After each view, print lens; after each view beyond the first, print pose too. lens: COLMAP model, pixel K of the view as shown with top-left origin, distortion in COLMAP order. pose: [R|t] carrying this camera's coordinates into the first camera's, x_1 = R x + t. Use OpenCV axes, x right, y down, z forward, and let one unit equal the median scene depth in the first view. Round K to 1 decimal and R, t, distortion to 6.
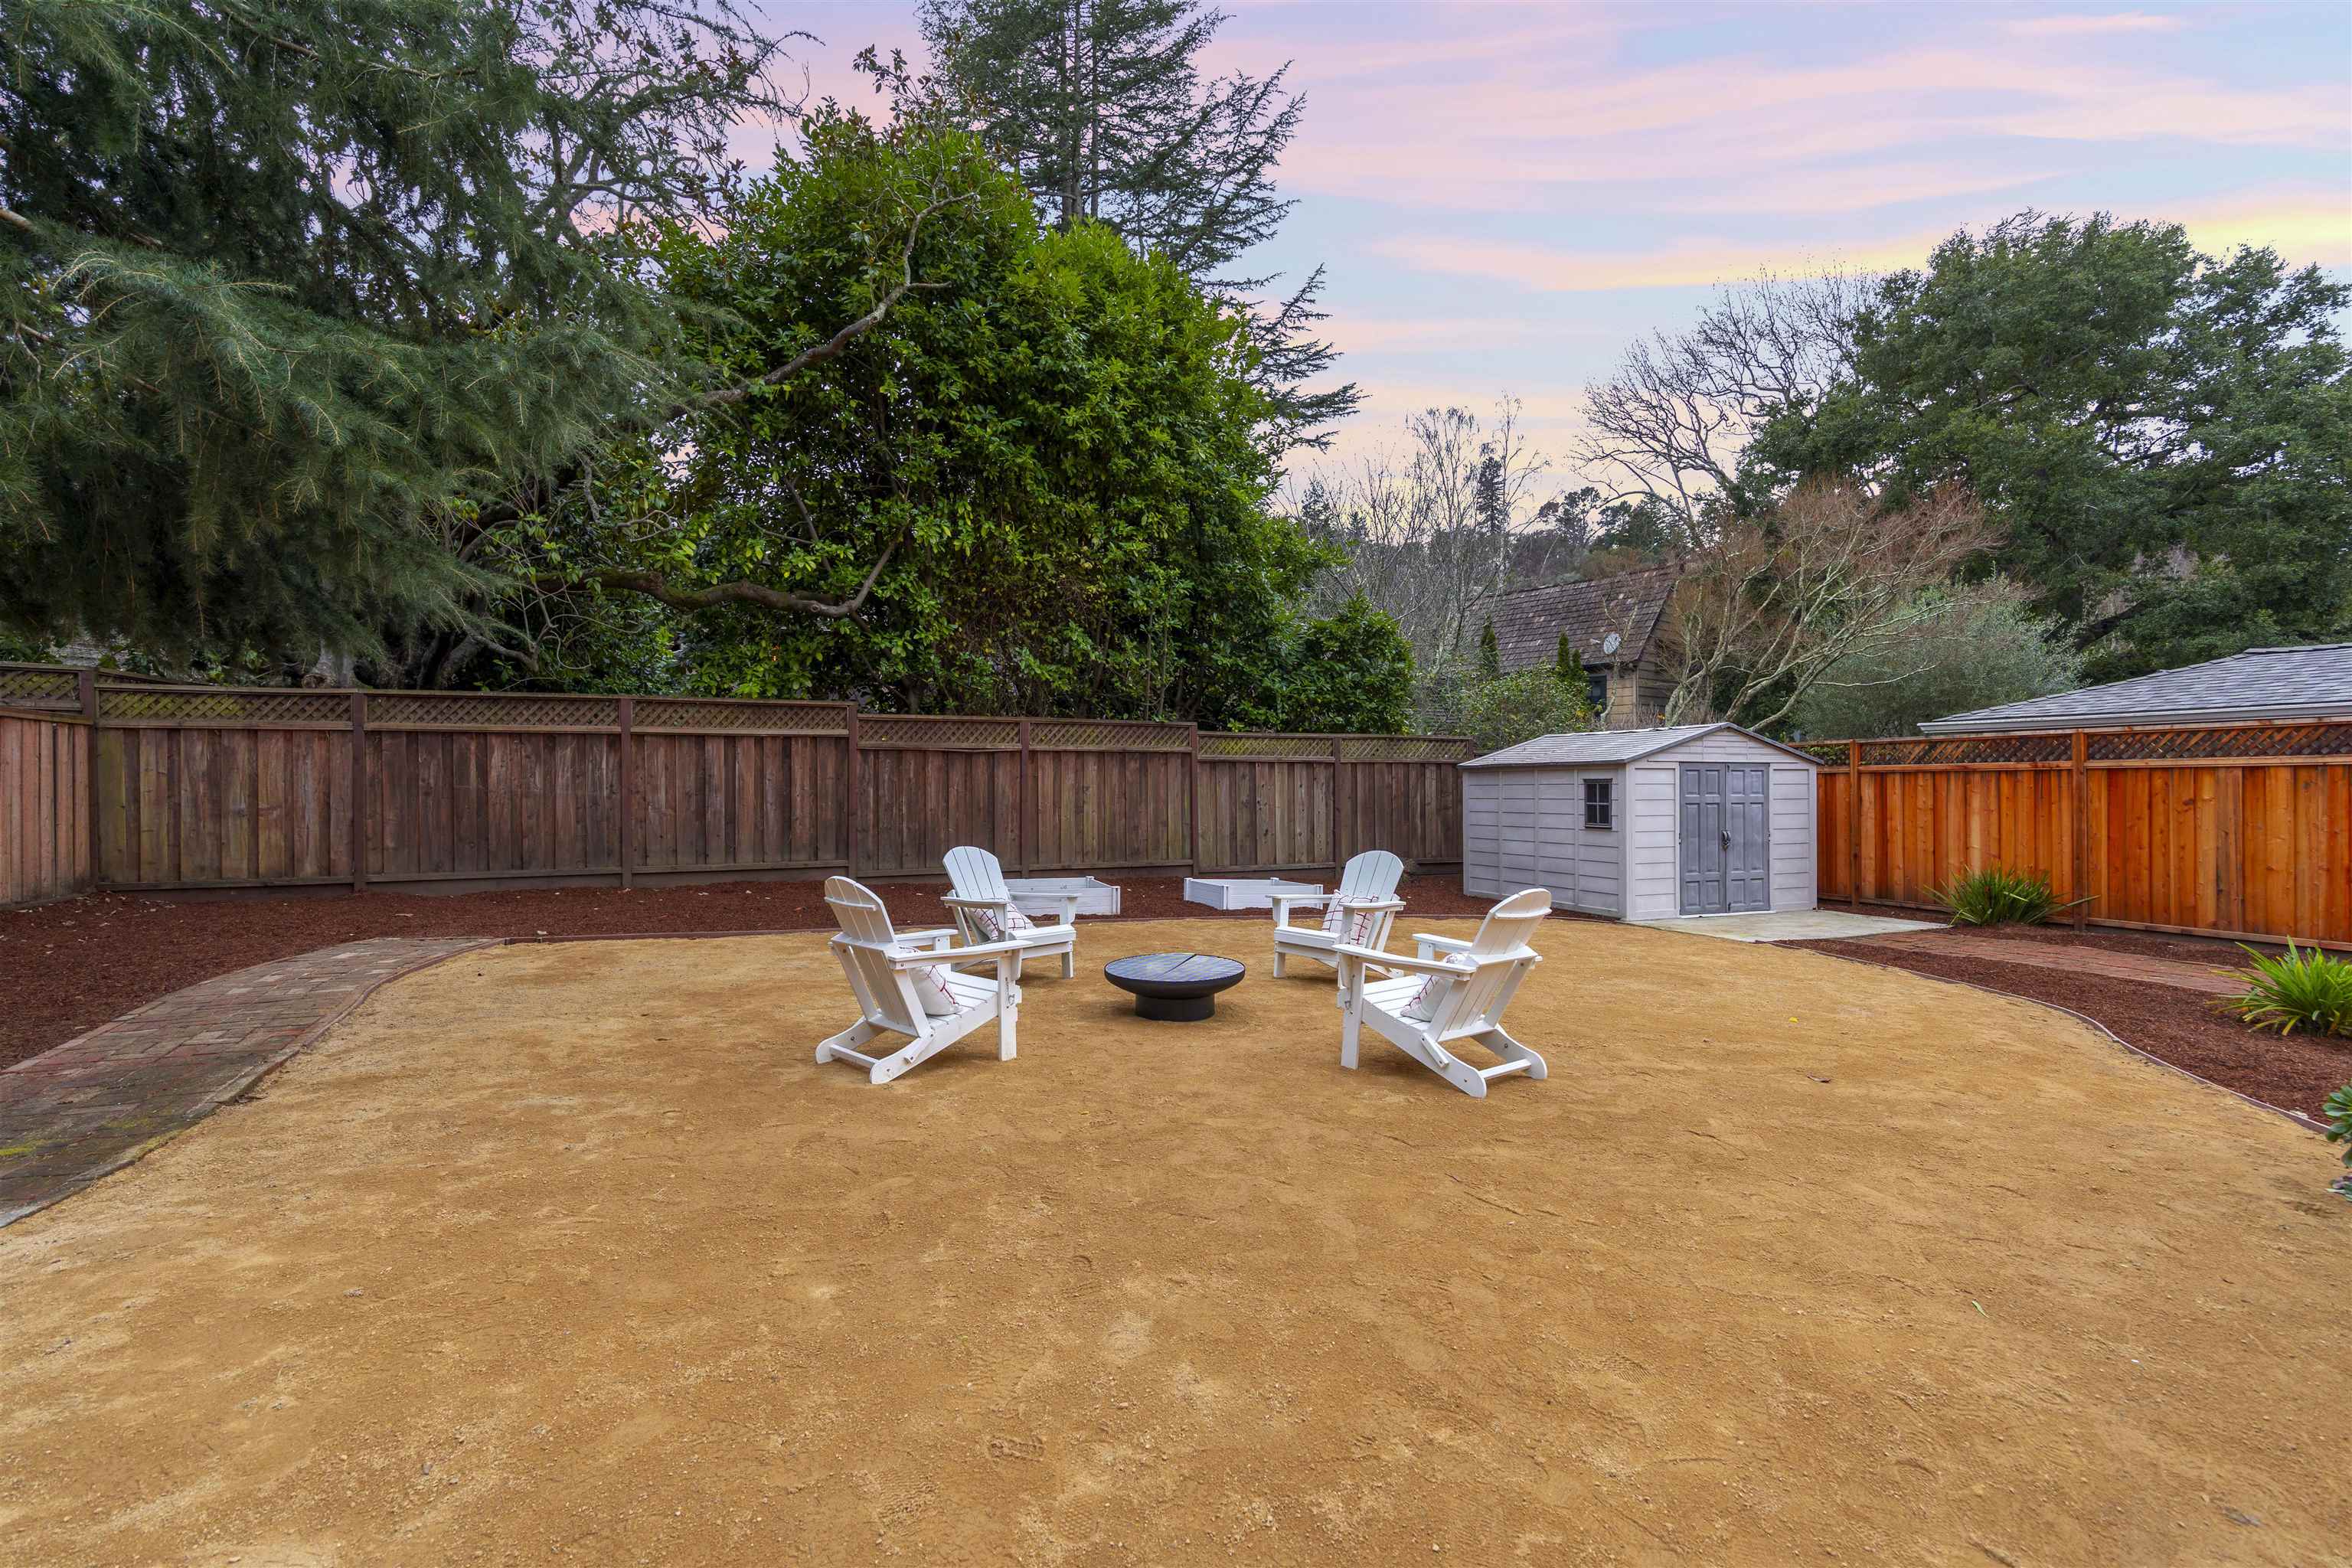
lens RADIAL K [[1046.1, 0, 1176.0], [0, 1046.1, 784.0], [0, 0, 1]] dist [-0.000694, -0.000112]
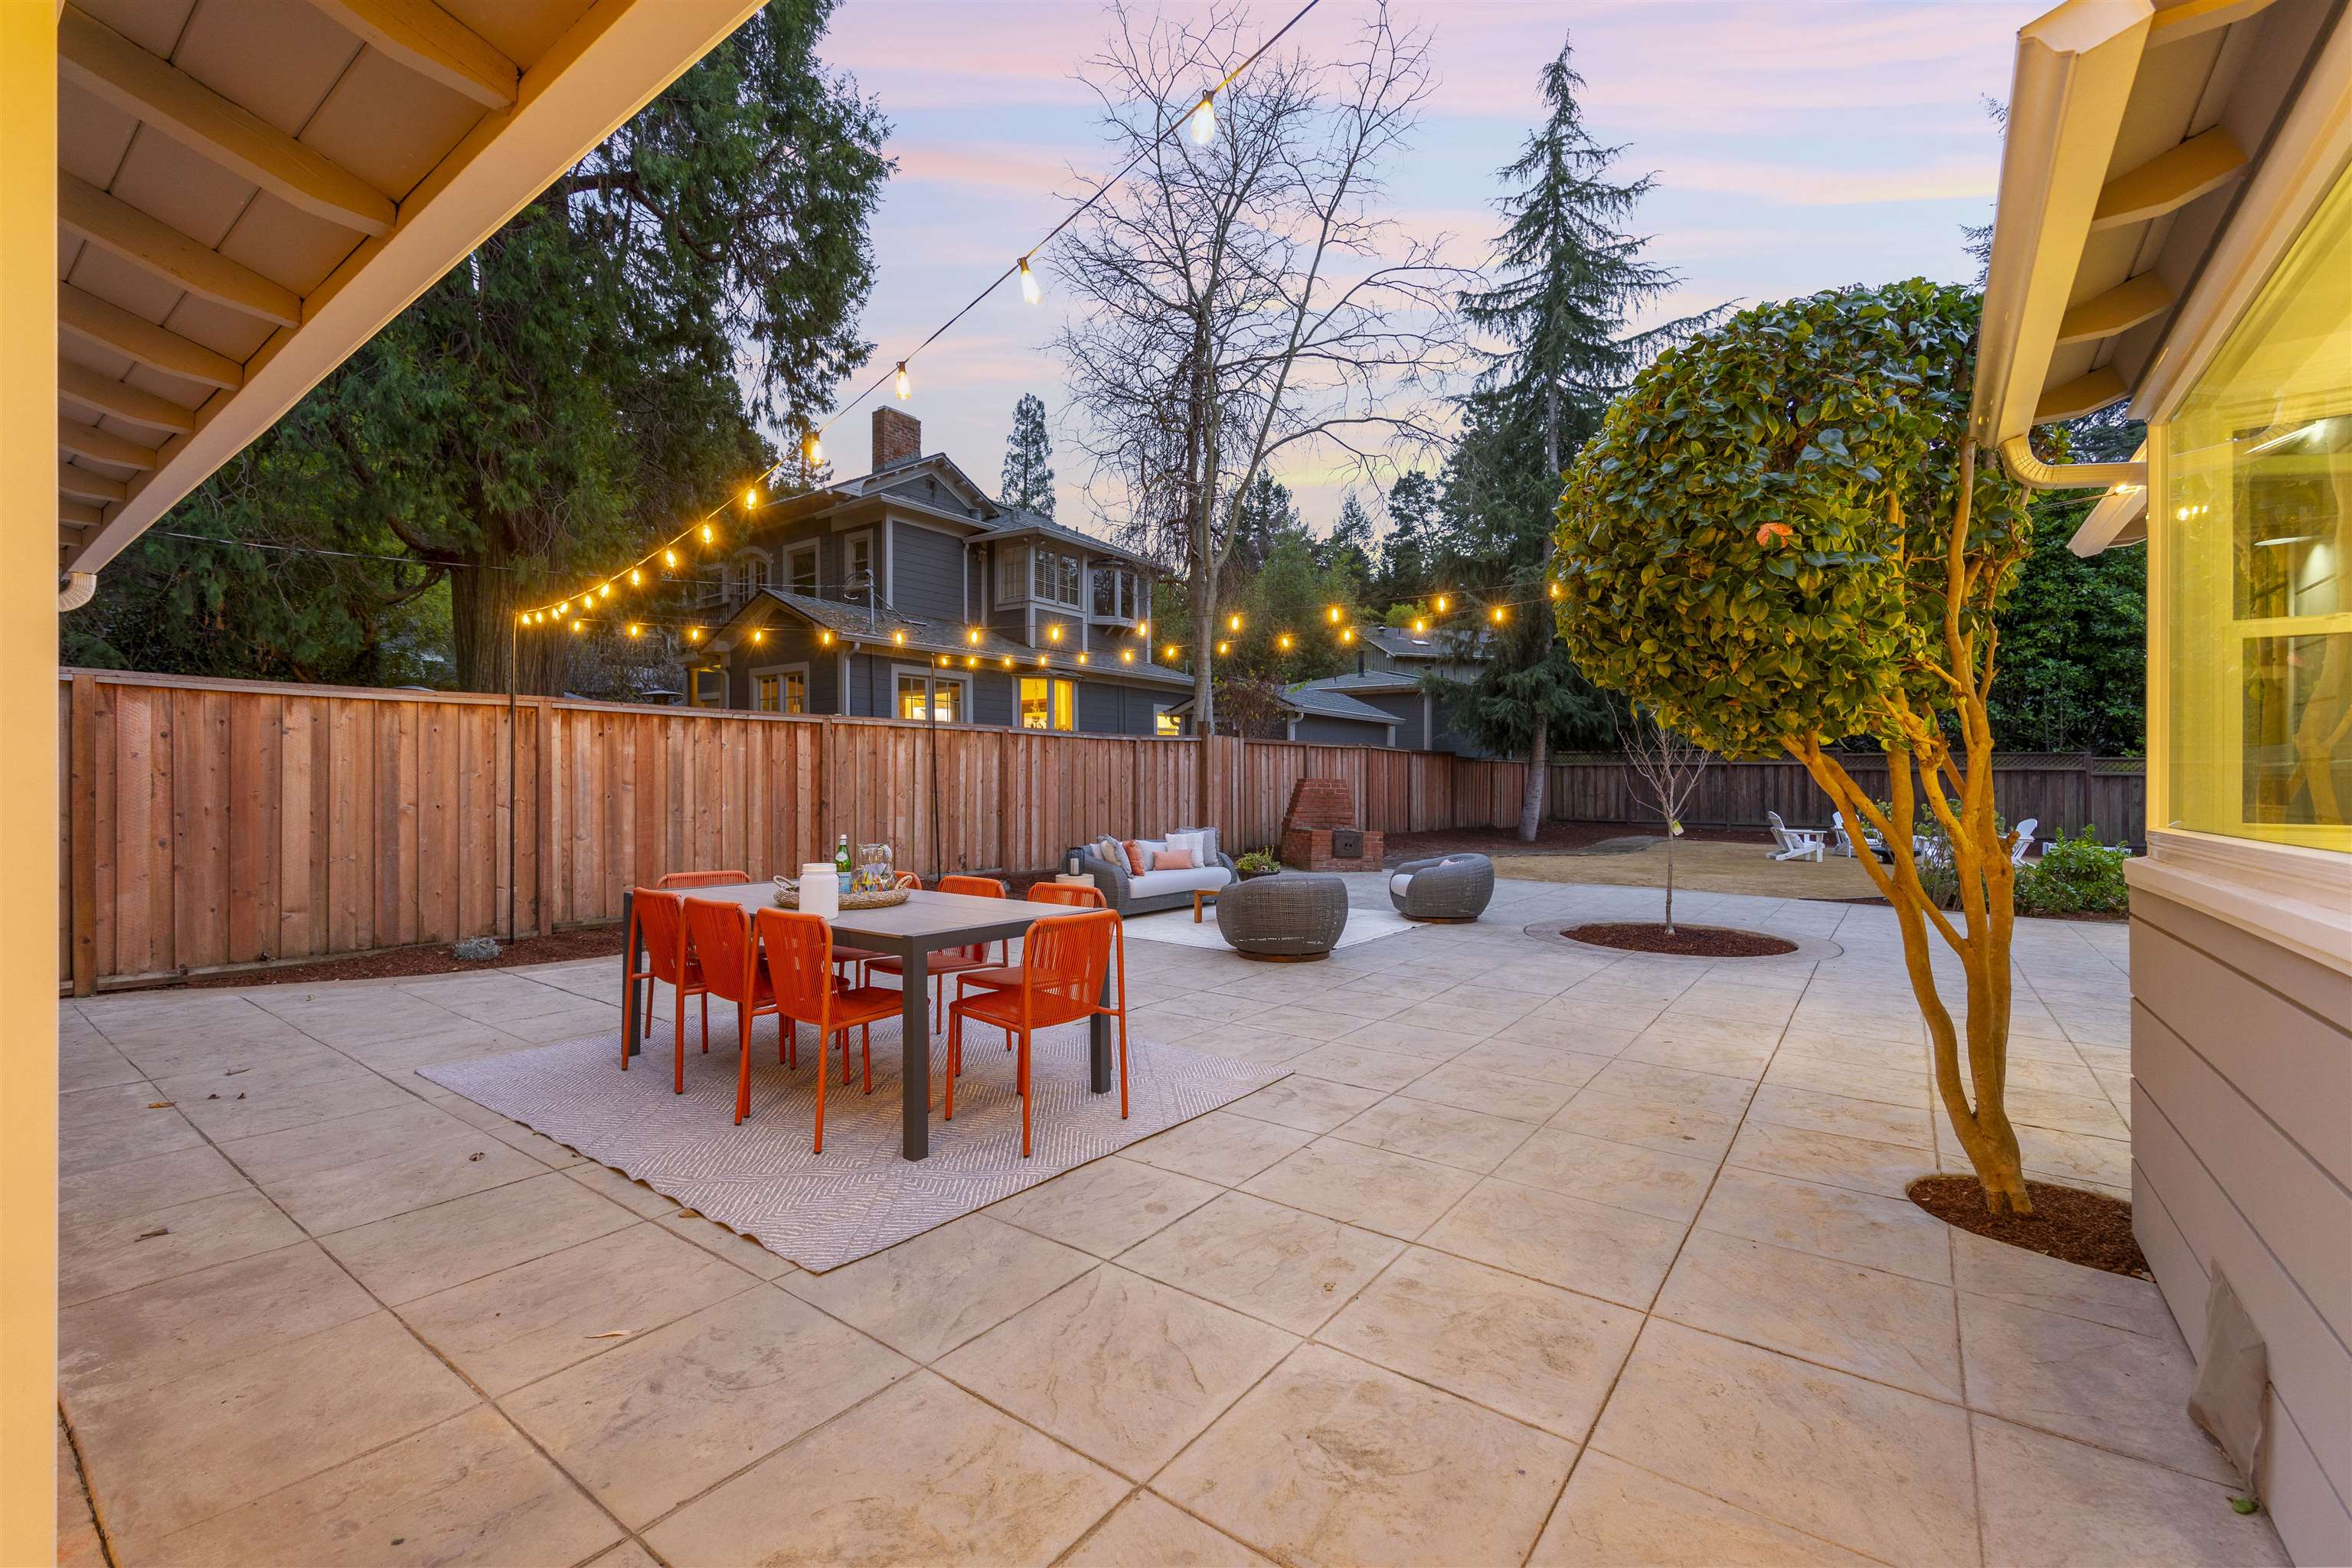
lens RADIAL K [[977.6, 0, 1176.0], [0, 977.6, 784.0], [0, 0, 1]] dist [0.001935, 0.000121]
pose [[0.521195, 0.008886, -0.853391, 0.691721], [-0.009274, 0.999946, 0.004749, -0.004497], [0.853387, 0.005439, 0.521249, -1.187837]]
